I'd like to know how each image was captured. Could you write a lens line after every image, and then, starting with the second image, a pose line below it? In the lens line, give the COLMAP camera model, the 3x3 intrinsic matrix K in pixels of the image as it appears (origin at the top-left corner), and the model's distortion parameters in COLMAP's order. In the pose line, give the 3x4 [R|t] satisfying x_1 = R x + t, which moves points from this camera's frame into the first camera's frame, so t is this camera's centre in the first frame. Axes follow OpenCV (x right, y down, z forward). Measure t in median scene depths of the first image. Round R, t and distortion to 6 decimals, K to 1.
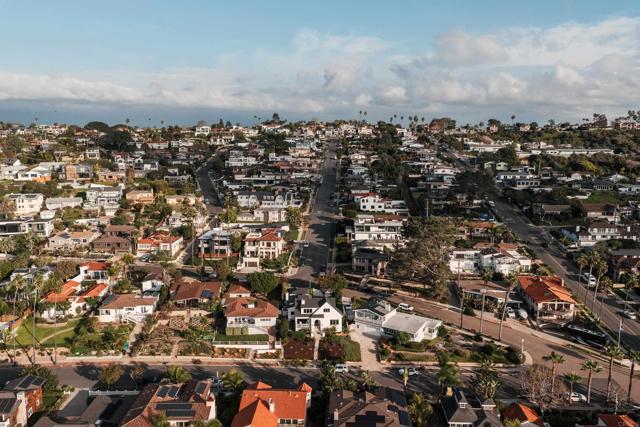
lens RADIAL K [[530.2, 0, 324.7], [0, 530.2, 215.3], [0, 0, 1]] dist [0.034036, -0.061510]
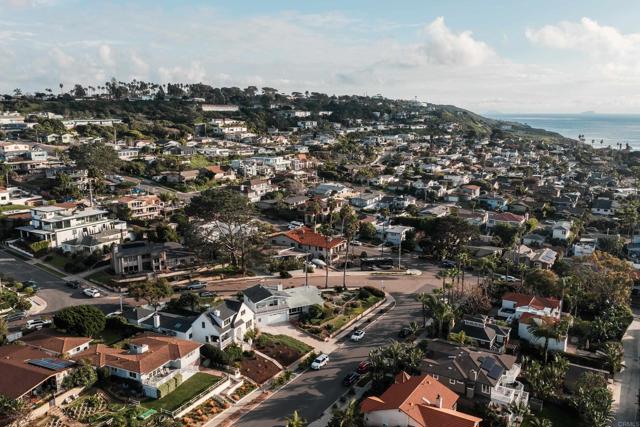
lens RADIAL K [[530.2, 0, 324.7], [0, 530.2, 215.3], [0, 0, 1]] dist [0.034036, -0.061510]
pose [[0.485138, -0.172651, 0.857224, -0.564427], [0.131158, 0.983592, 0.123875, -0.046102], [-0.864545, 0.052335, 0.499822, 0.456827]]
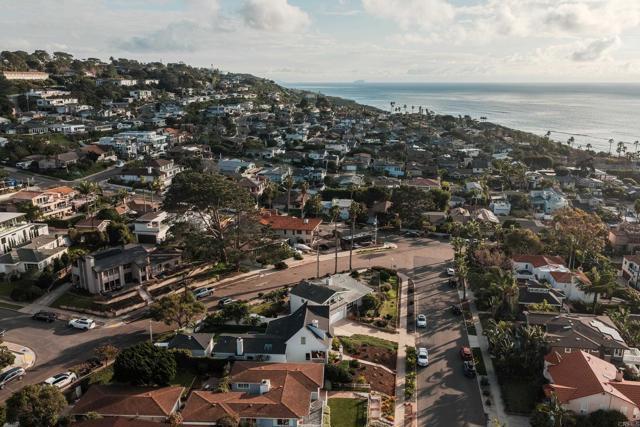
lens RADIAL K [[530.2, 0, 324.7], [0, 530.2, 215.3], [0, 0, 1]] dist [0.034036, -0.061510]
pose [[0.115574, -0.249884, 0.961354, -0.581925], [0.149142, 0.961233, 0.231923, -0.099110], [-0.982038, 0.116574, 0.148361, 0.838624]]
